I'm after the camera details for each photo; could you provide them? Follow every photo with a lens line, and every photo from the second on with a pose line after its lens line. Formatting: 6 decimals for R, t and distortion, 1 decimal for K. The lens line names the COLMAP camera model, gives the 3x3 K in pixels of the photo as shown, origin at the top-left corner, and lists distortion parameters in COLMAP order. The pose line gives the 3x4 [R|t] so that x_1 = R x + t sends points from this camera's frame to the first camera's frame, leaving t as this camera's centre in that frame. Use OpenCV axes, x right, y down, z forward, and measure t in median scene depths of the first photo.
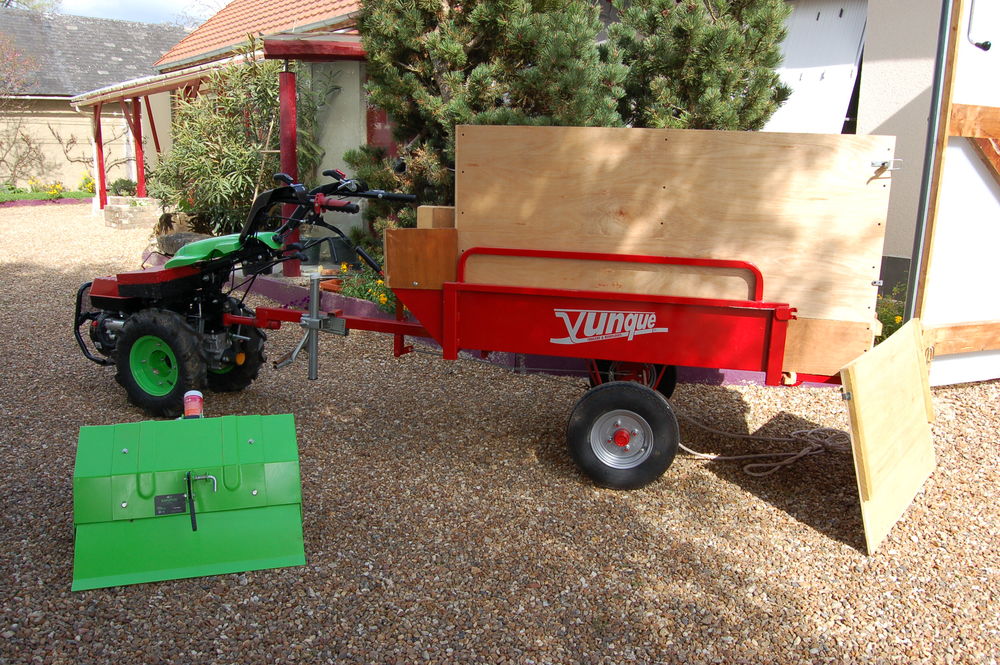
lens RADIAL K [[816.5, 0, 500.0], [0, 816.5, 332.5], [0, 0, 1]] dist [-0.011564, -0.006511]
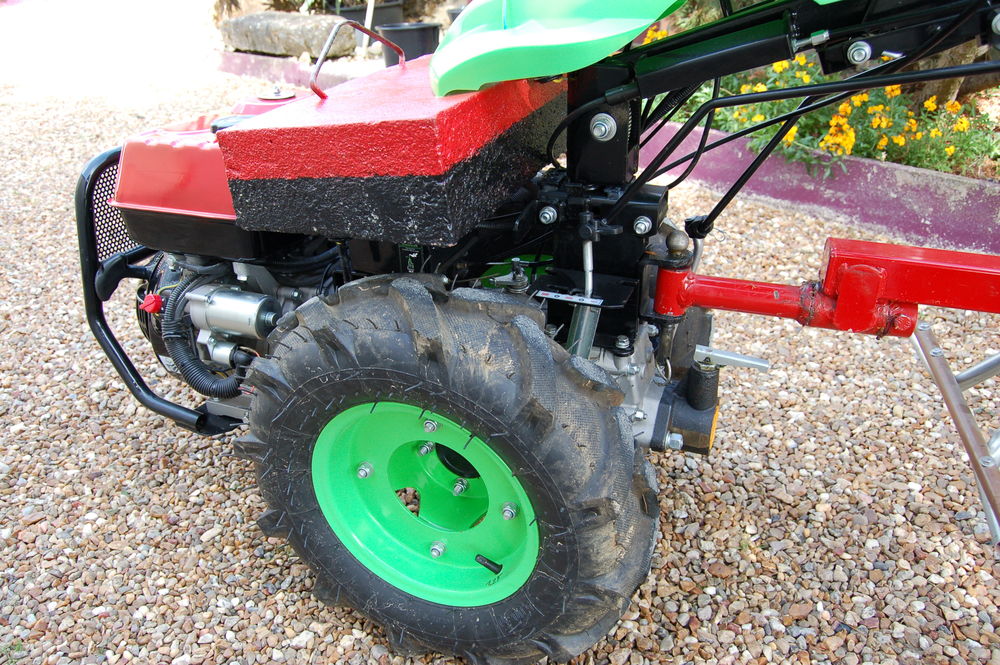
lens RADIAL K [[816.5, 0, 500.0], [0, 816.5, 332.5], [0, 0, 1]] dist [-0.011564, -0.006511]
pose [[0.997369, -0.039175, -0.060997, -0.359558], [0.053035, 0.967940, 0.245518, -0.065085], [0.049424, -0.248107, 0.967471, 0.727481]]
